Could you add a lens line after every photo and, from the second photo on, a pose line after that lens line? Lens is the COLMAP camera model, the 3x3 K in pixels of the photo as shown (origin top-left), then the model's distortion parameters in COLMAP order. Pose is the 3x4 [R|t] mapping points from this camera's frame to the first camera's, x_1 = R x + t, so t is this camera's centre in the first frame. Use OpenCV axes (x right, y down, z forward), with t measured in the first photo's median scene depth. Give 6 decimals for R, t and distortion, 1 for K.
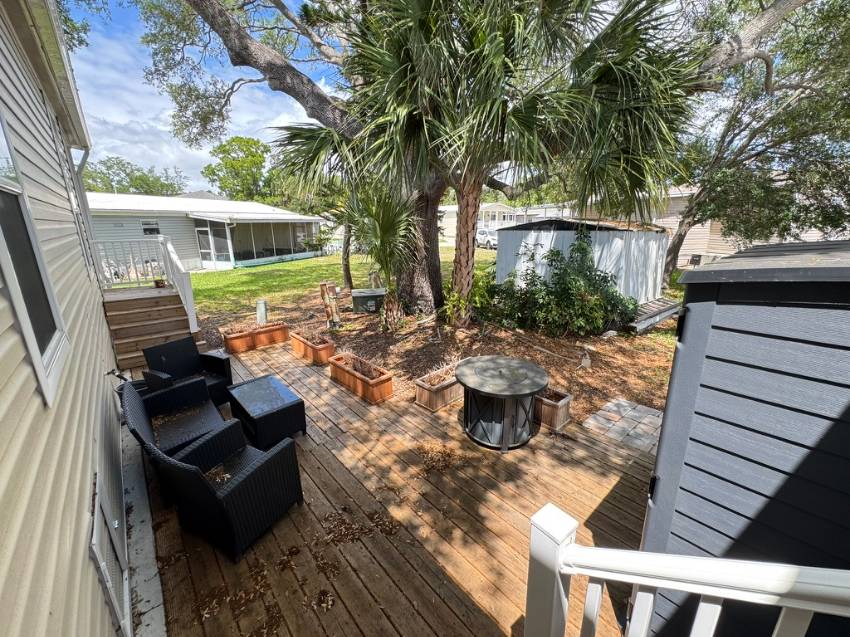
lens RADIAL K [[341.2, 0, 426.4], [0, 341.2, 321.2], [0, 0, 1]] dist [-0.001219, 0.000311]
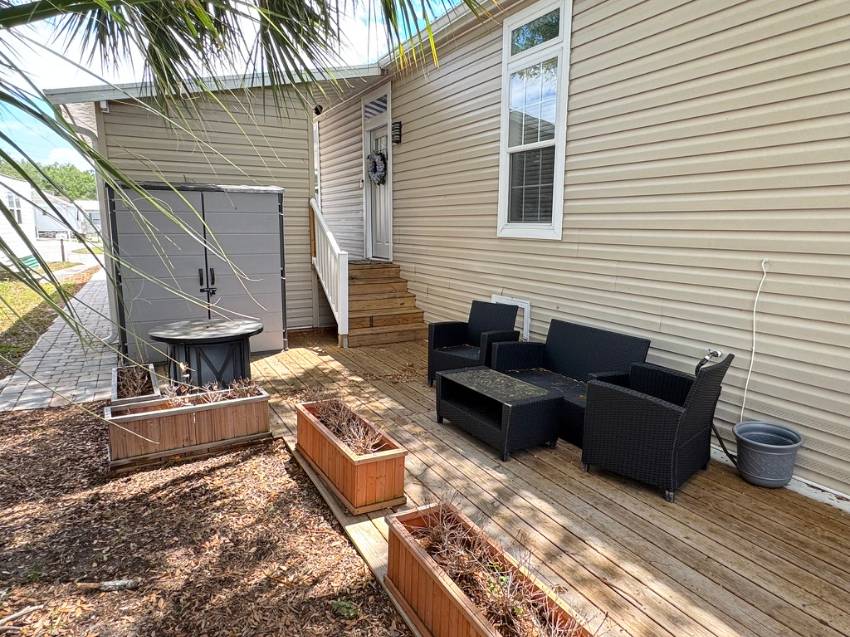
lens RADIAL K [[549.3, 0, 425.0], [0, 549.3, 318.5], [0, 0, 1]] dist [0.002143, 0.000540]
pose [[-0.967646, -0.040533, 0.249035, -0.741652], [0.065754, 0.912395, 0.403995, -0.433149], [-0.243594, 0.407299, -0.880210, 2.348402]]
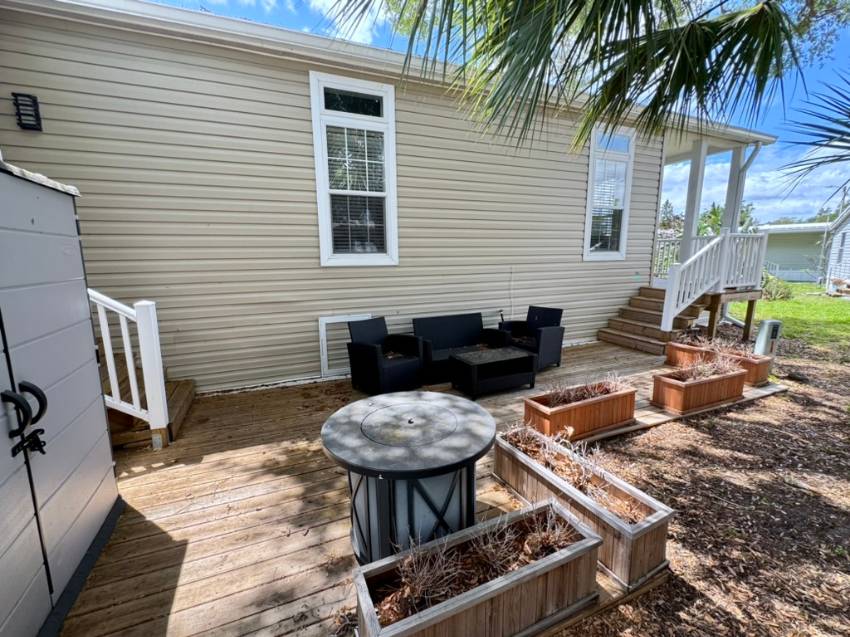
lens RADIAL K [[380.4, 0, 428.2], [0, 380.4, 314.2], [0, 0, 1]] dist [0.000135, -0.000066]
pose [[-0.322220, 0.166741, -0.931865, 0.814702], [-0.229827, 0.941138, 0.247870, -0.186610], [0.918343, 0.294036, -0.264932, 1.299506]]
